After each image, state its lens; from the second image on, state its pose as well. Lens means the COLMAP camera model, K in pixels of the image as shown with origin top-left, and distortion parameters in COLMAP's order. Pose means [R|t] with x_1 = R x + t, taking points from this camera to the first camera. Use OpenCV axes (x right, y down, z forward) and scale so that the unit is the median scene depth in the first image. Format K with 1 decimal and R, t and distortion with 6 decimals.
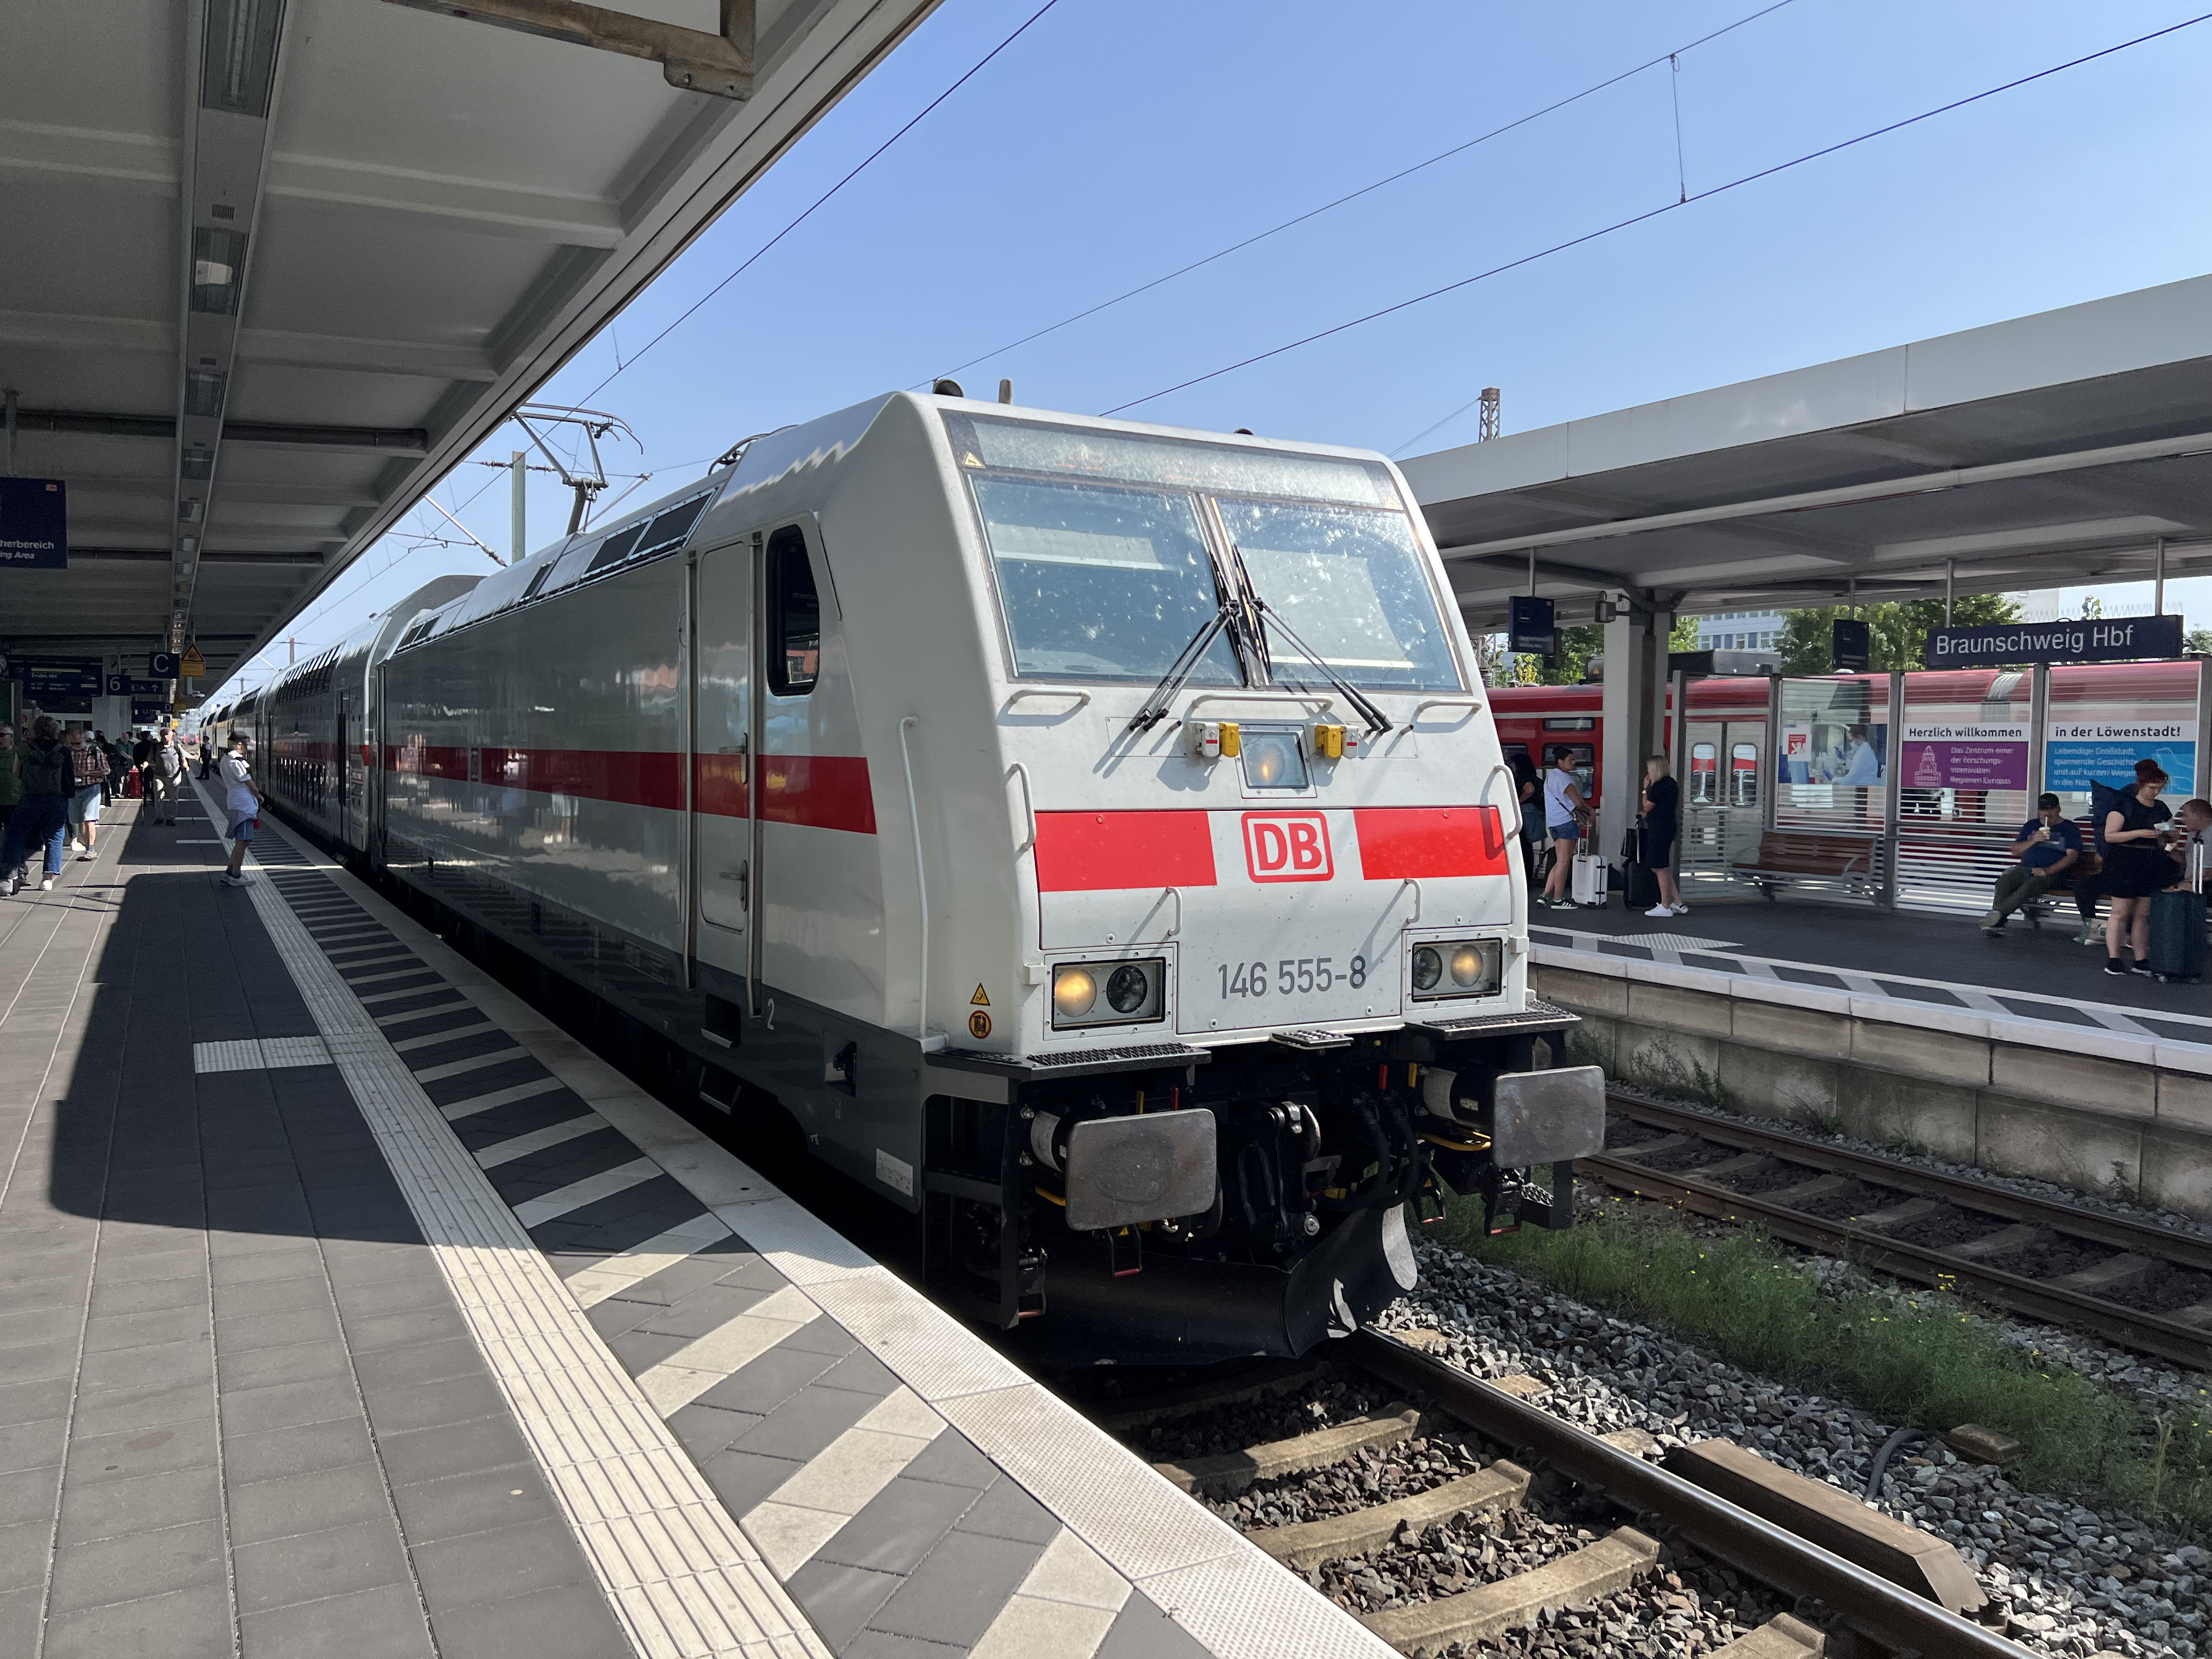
lens RADIAL K [[1747.9, 0, 1200.8], [0, 1747.9, 773.7], [0, 0, 1]] dist [0.017947, -0.001084]
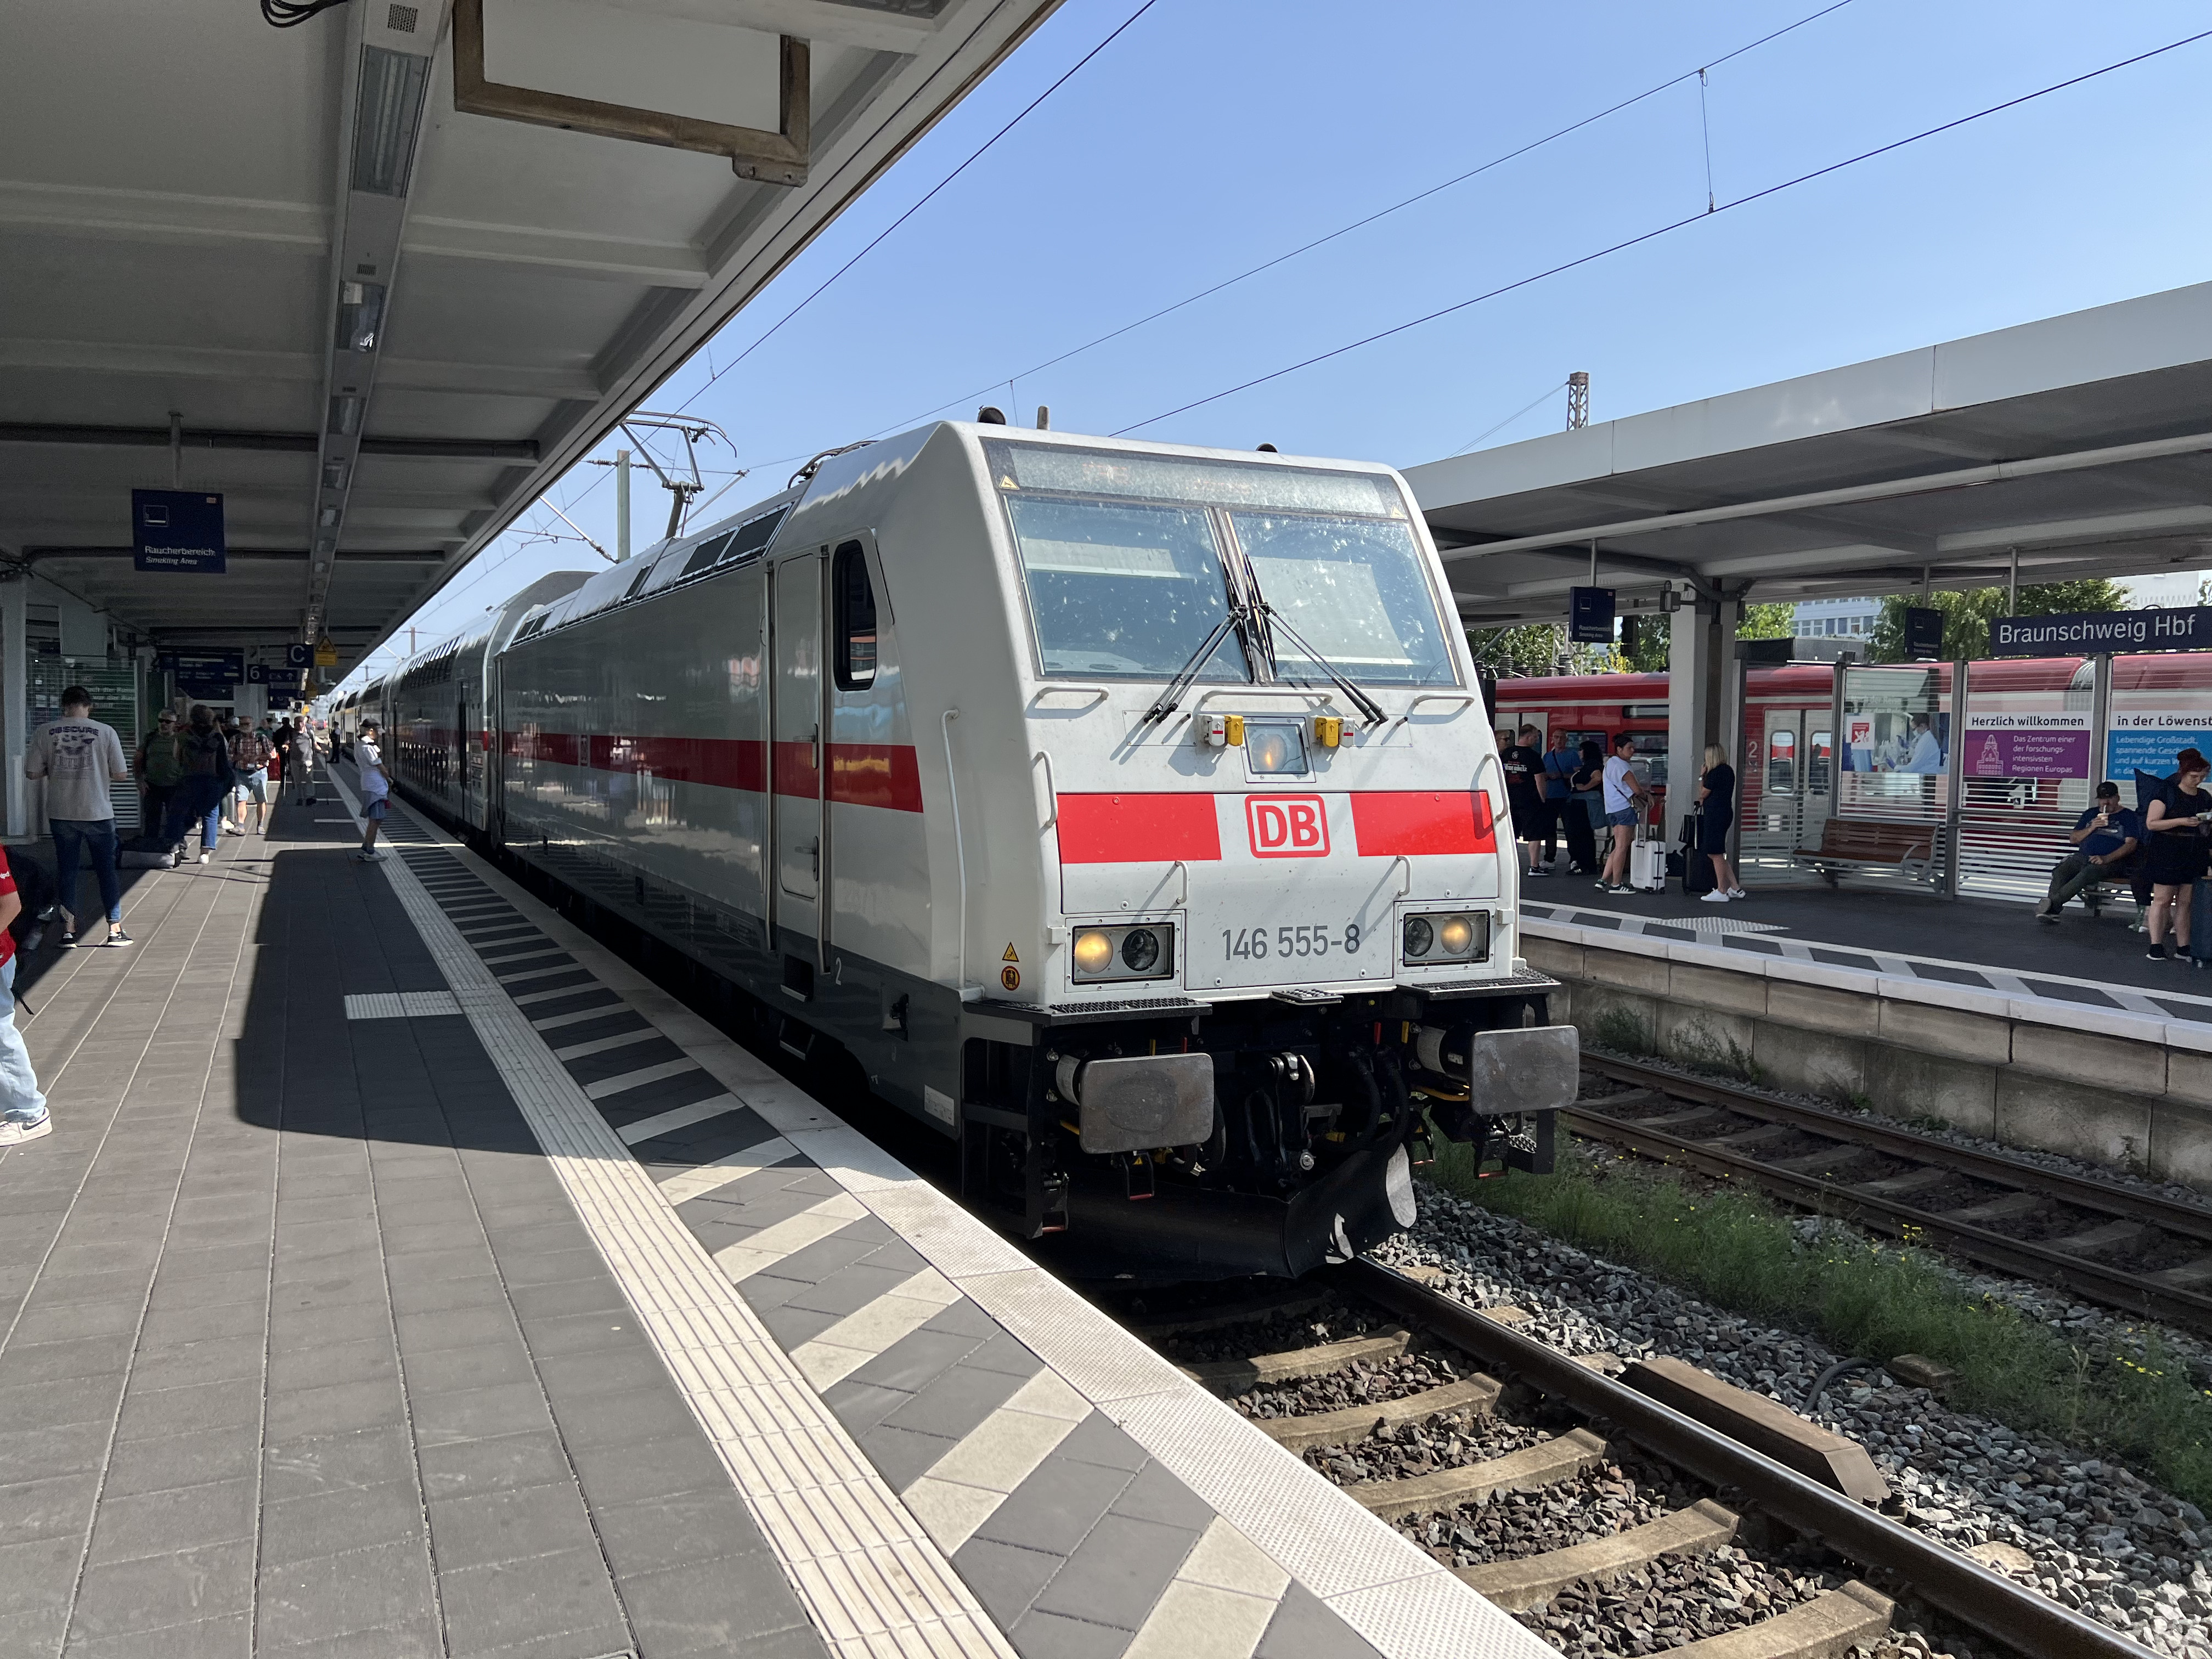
lens RADIAL K [[1754.6, 0, 1169.9], [0, 1754.6, 803.3], [0, 0, 1]] dist [0.021700, -0.003501]
pose [[0.997411, 0.004653, -0.071756, 0.041591], [-0.002901, 0.999695, 0.024509, 0.000397], [0.071848, -0.024237, 0.997121, -0.096307]]
